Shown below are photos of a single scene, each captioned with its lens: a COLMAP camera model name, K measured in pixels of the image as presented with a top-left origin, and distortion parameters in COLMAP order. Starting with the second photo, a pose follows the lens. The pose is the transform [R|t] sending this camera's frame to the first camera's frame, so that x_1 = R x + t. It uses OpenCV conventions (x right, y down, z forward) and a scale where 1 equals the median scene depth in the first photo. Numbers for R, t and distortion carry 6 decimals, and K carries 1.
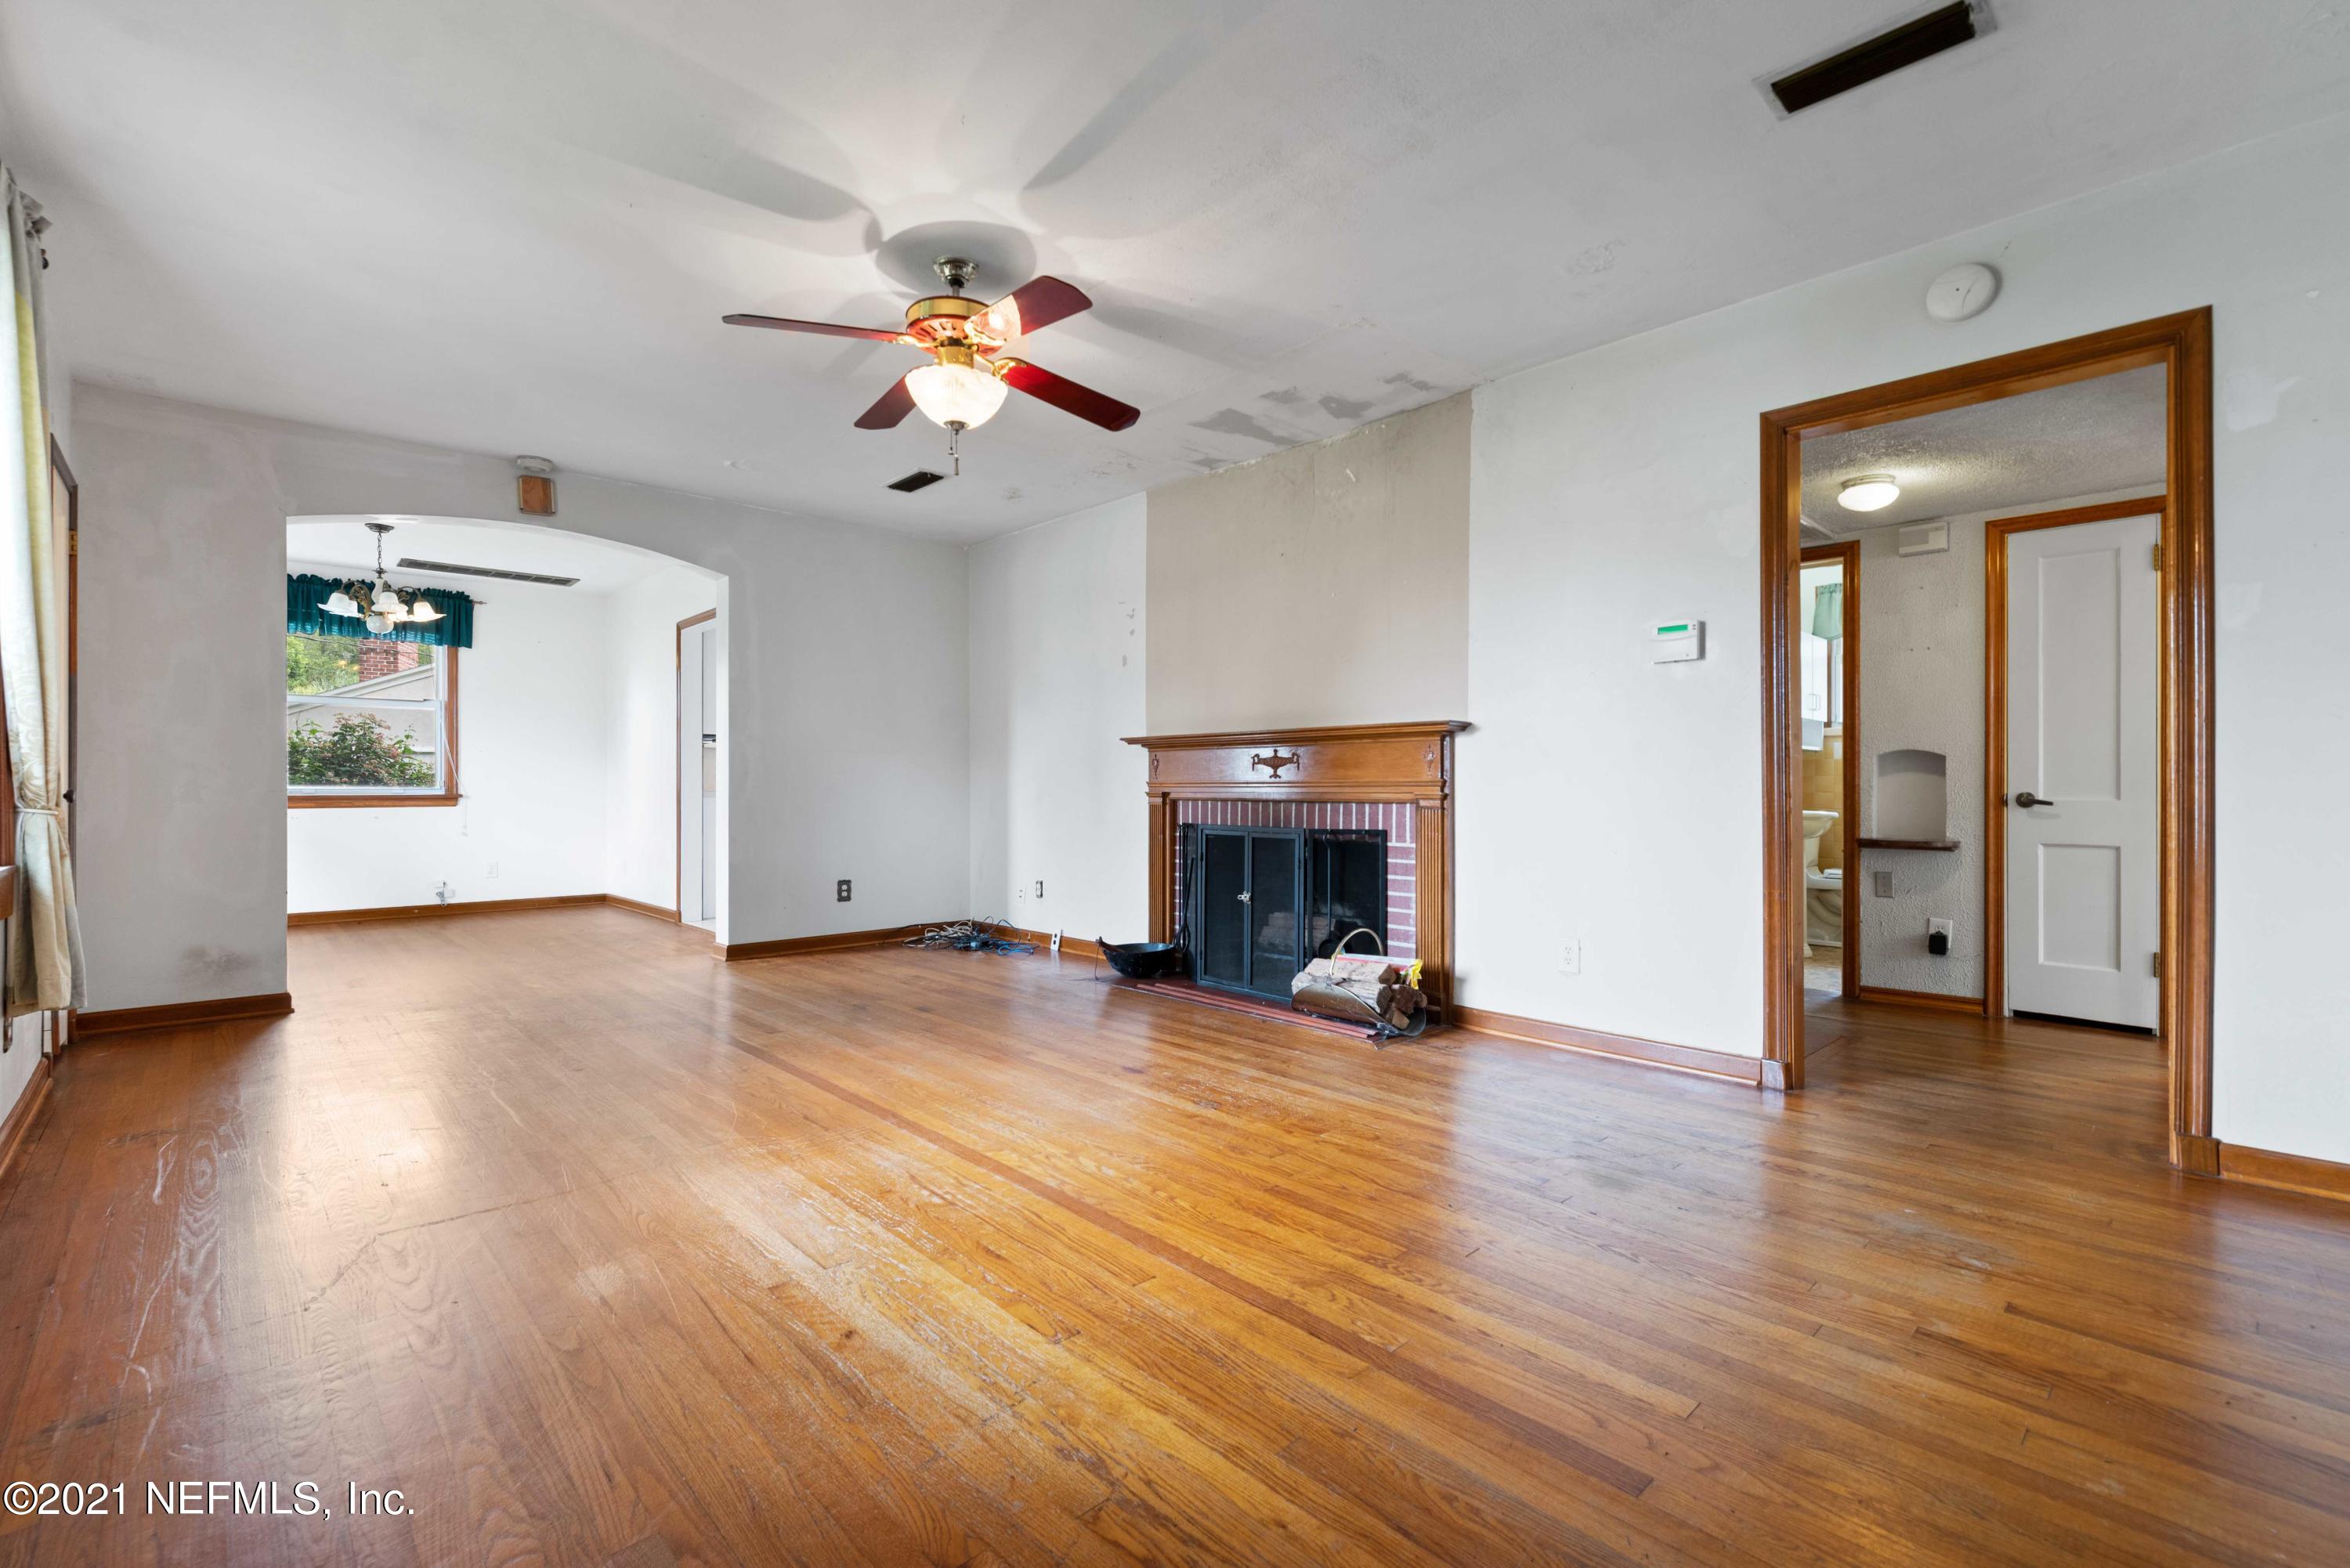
lens RADIAL K [[1020.2, 0, 1159.0], [0, 1020.2, 787.9], [0, 0, 1]] dist [0.002139, 0.000121]
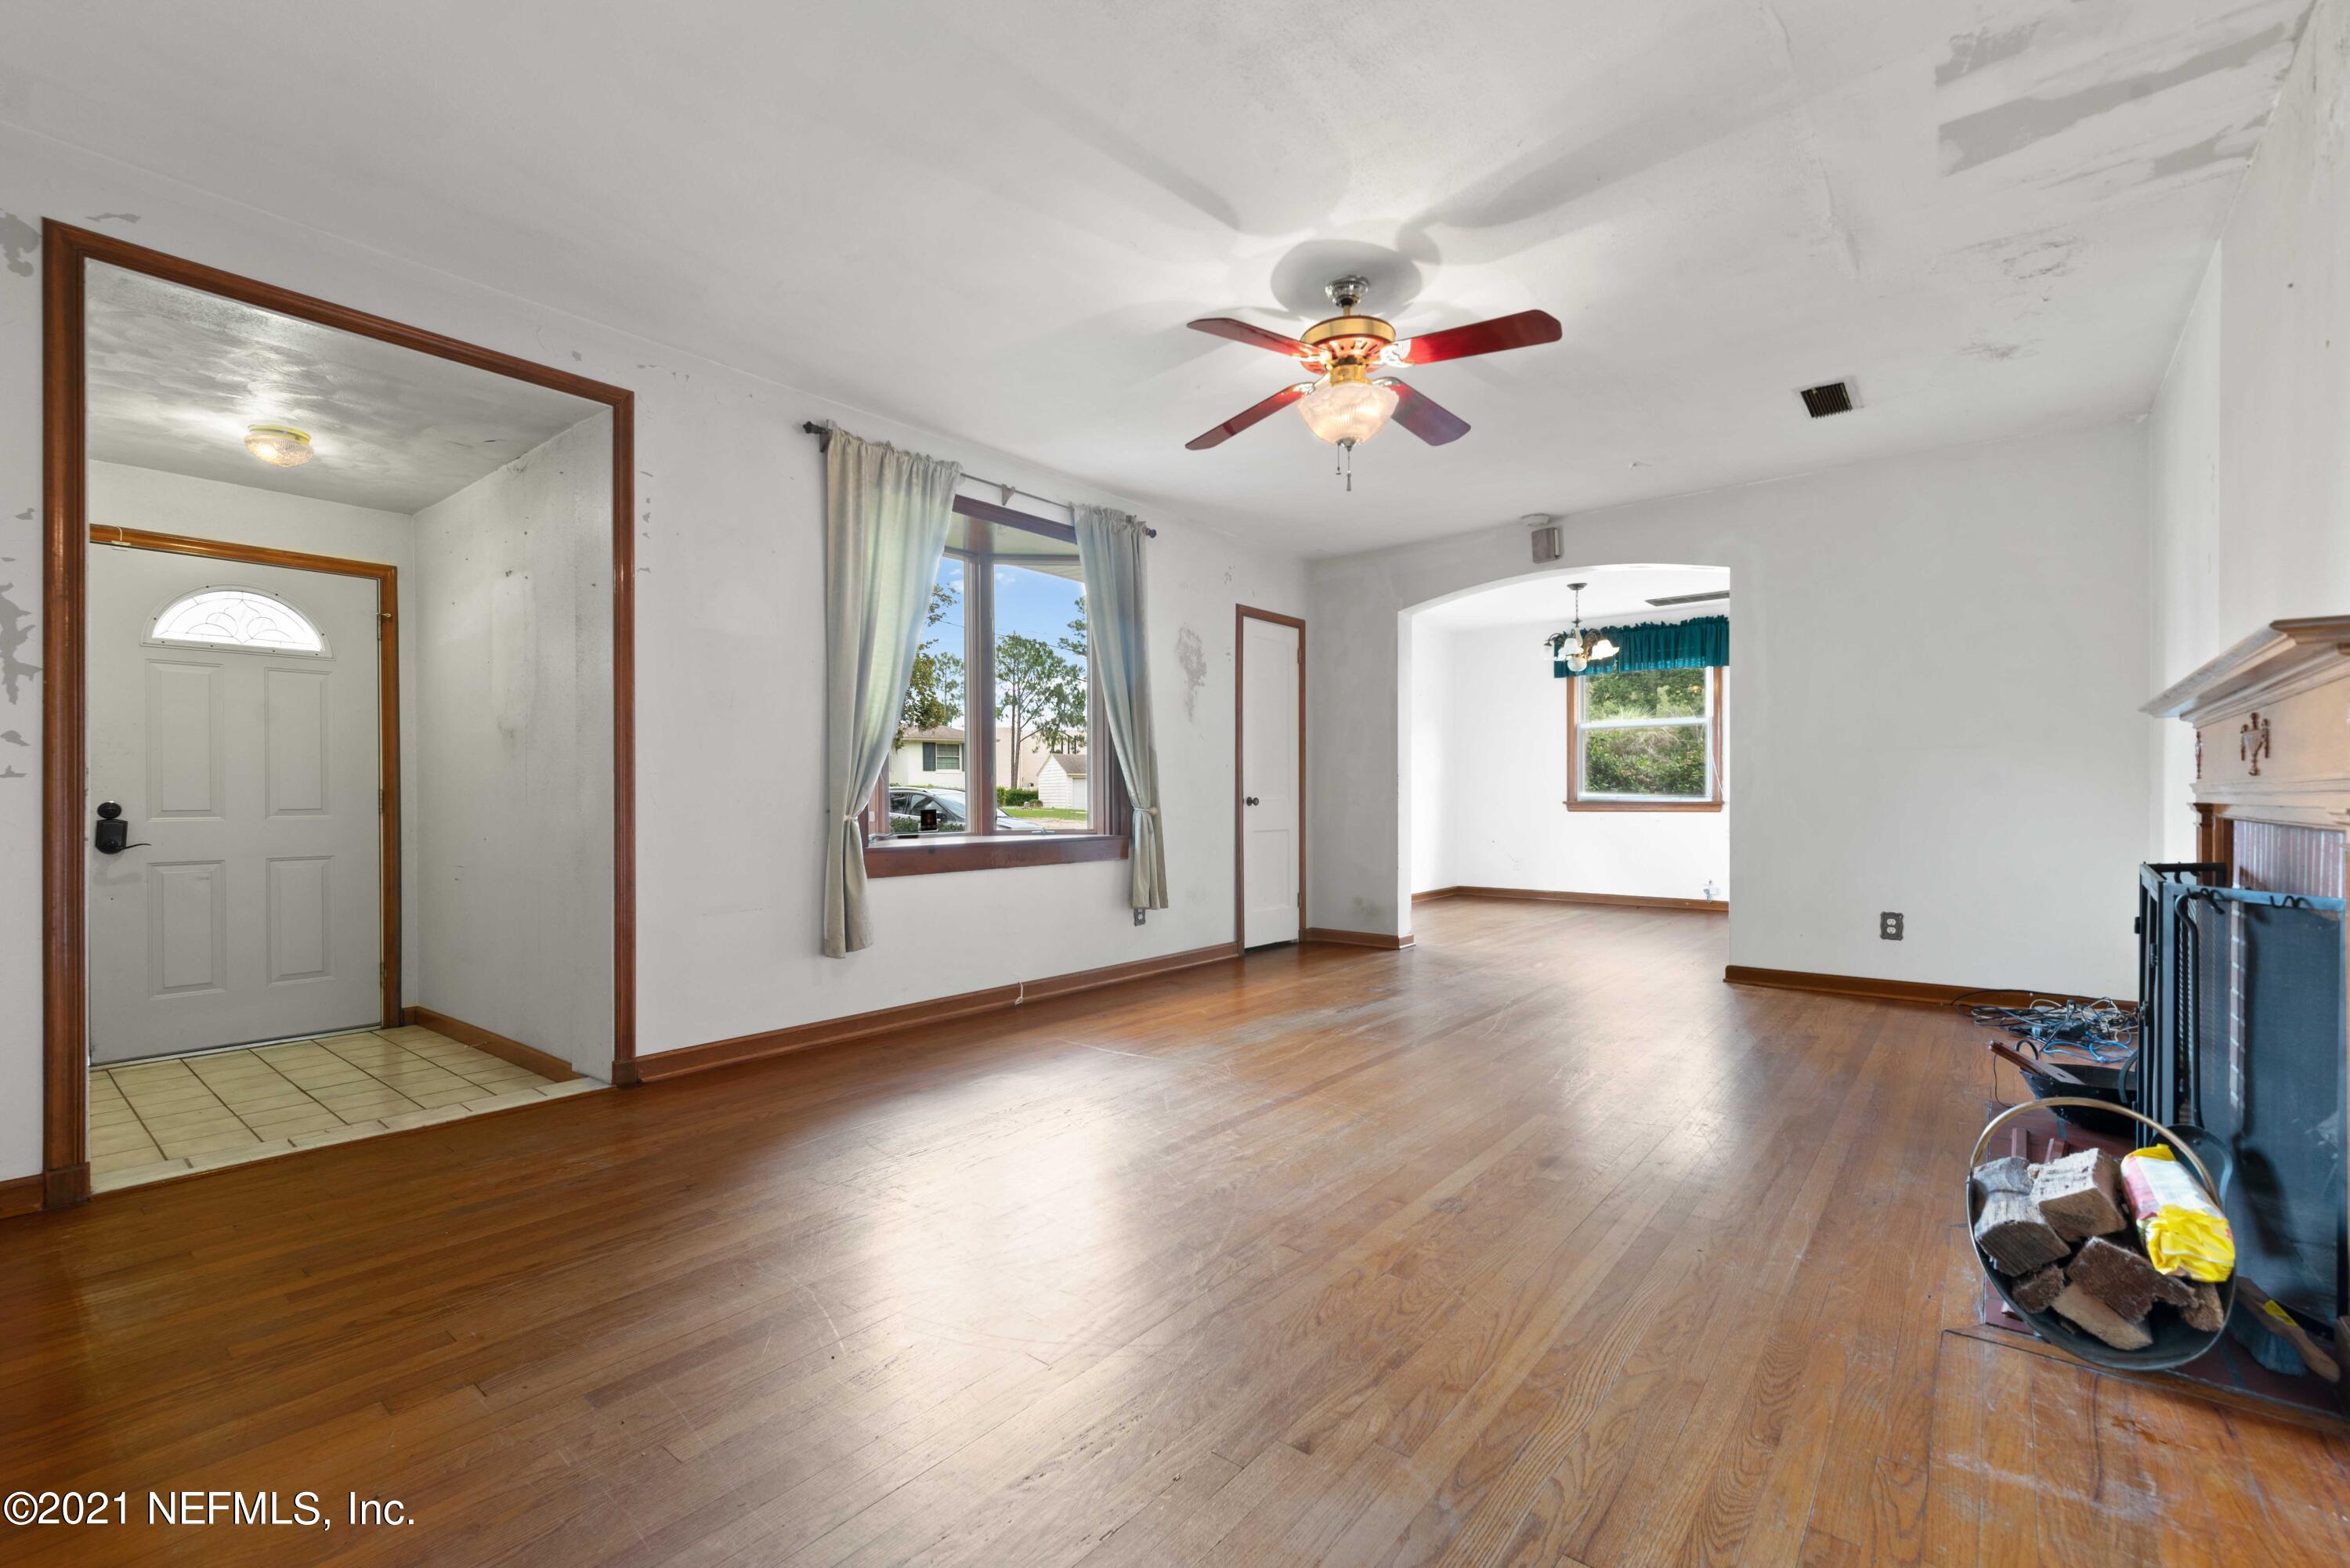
lens RADIAL K [[1014.3, 0, 1173.1], [0, 1014.3, 799.9], [0, 0, 1]] dist [0.005393, -0.000080]
pose [[0.141082, 0.003291, -0.989992, 0.564811], [0.002449, 0.999990, 0.003673, -0.001258], [0.989995, -0.002943, 0.141073, 0.492799]]
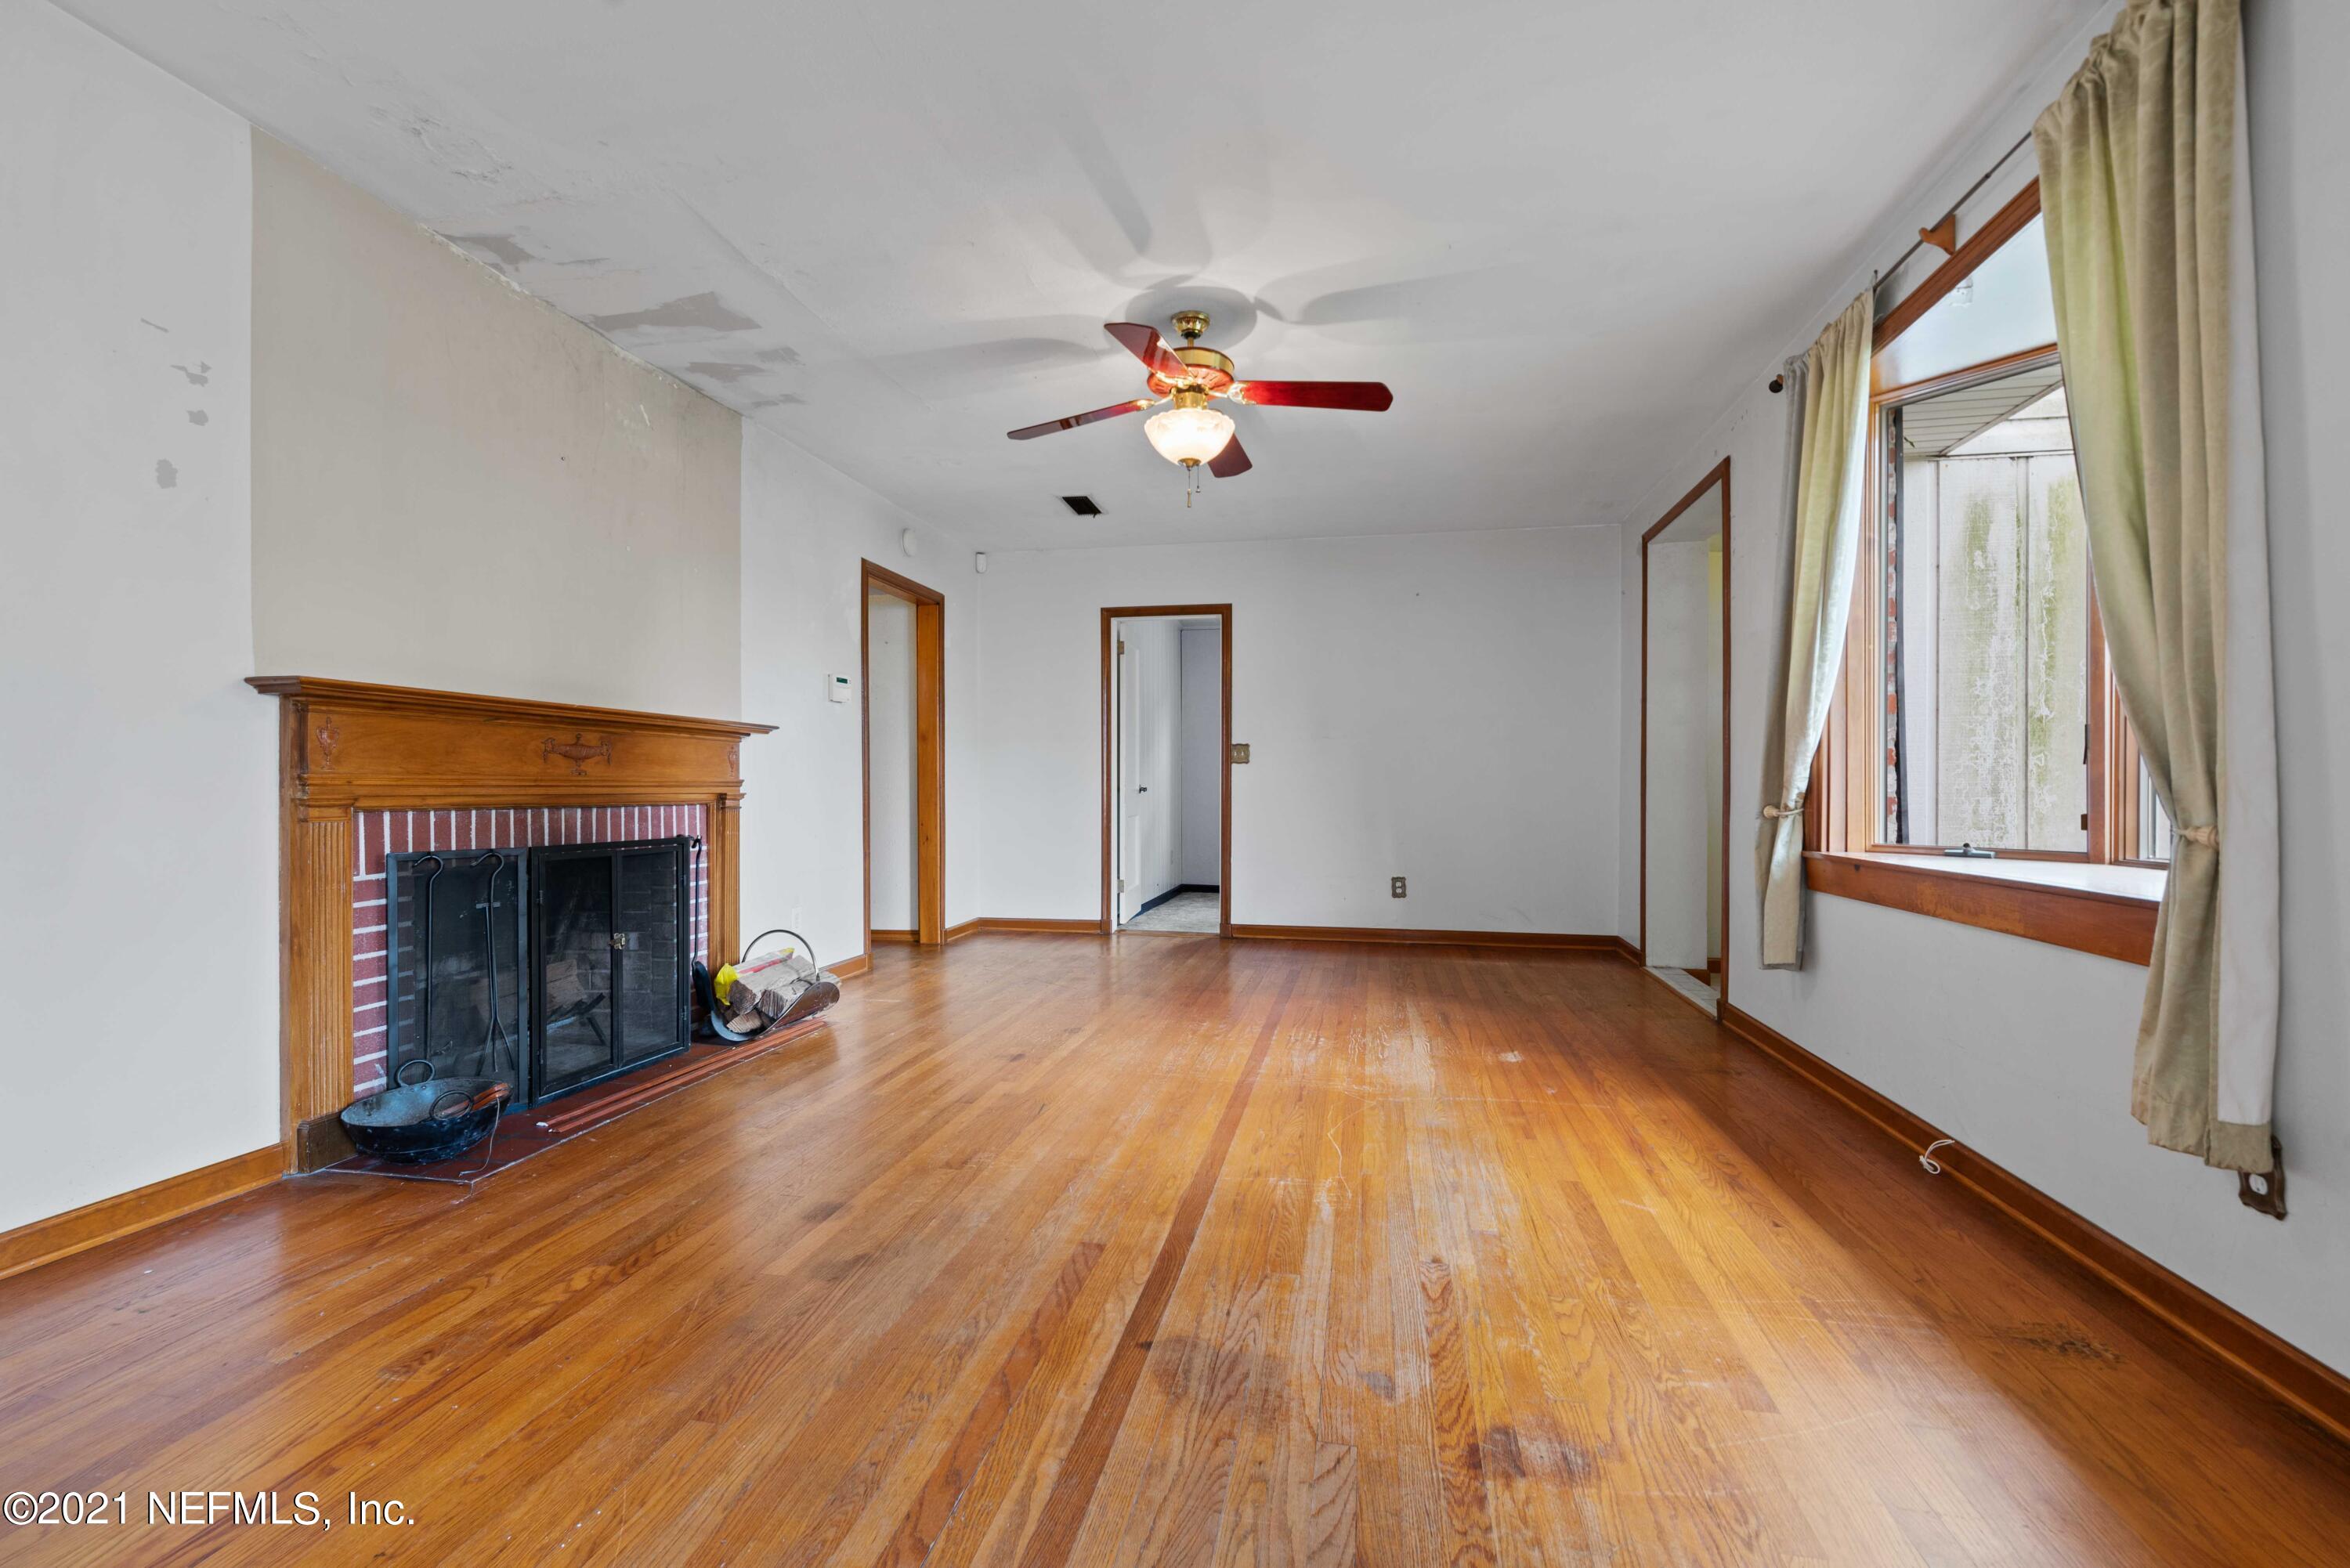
lens RADIAL K [[1020.2, 0, 1159.0], [0, 1020.2, 787.9], [0, 0, 1]] dist [0.002139, 0.000121]
pose [[-0.581972, -0.002991, 0.813203, -0.780671], [-0.000575, 0.999994, 0.003267, -0.003306], [-0.813209, 0.001434, -0.581970, 1.207454]]
